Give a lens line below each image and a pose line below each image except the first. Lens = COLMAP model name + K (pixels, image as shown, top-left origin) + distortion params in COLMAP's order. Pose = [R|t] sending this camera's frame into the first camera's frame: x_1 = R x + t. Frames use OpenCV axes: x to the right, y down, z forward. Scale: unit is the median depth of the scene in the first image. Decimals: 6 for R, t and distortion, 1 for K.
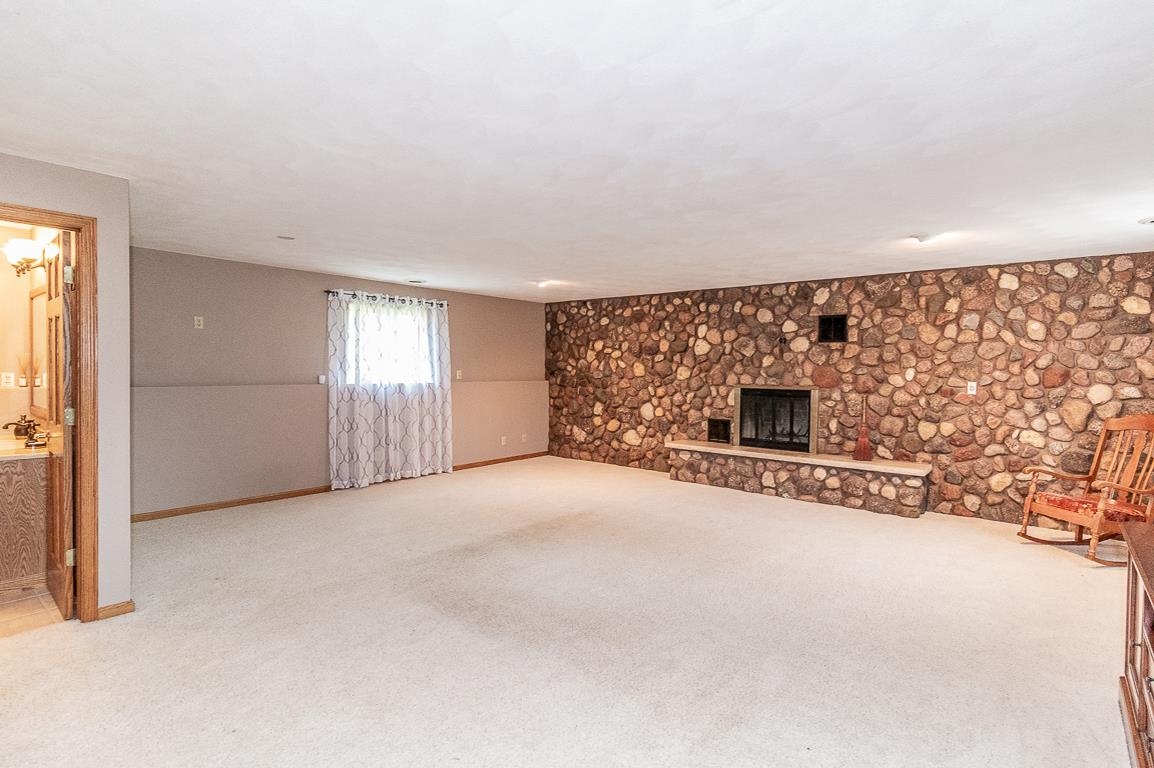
lens RADIAL K [[551.0, 0, 581.3], [0, 551.0, 377.7], [0, 0, 1]] dist [0.005089, 0.000900]
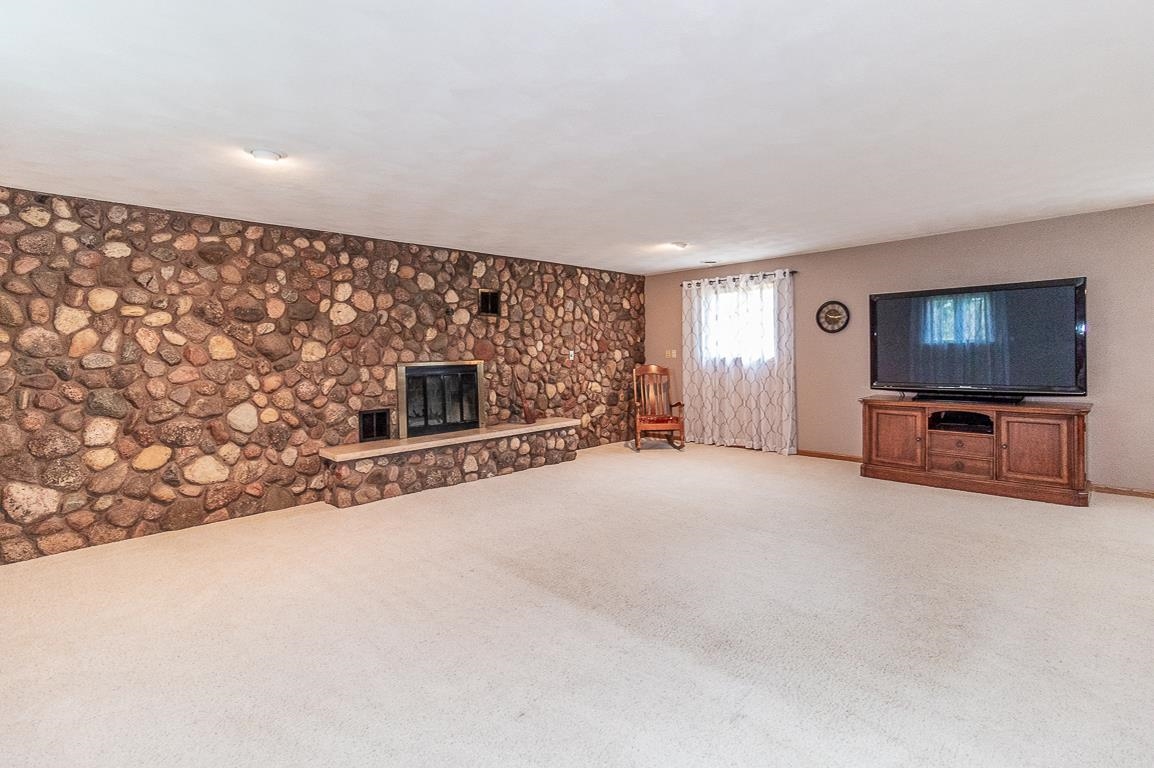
lens RADIAL K [[551.0, 0, 600.7], [0, 551.0, 353.5], [0, 0, 1]] dist [0.005089, 0.000900]
pose [[0.086082, -0.024166, 0.995995, -0.509894], [0.031914, 0.999260, 0.021487, -0.009638], [-0.995777, 0.029936, 0.086789, 0.658710]]
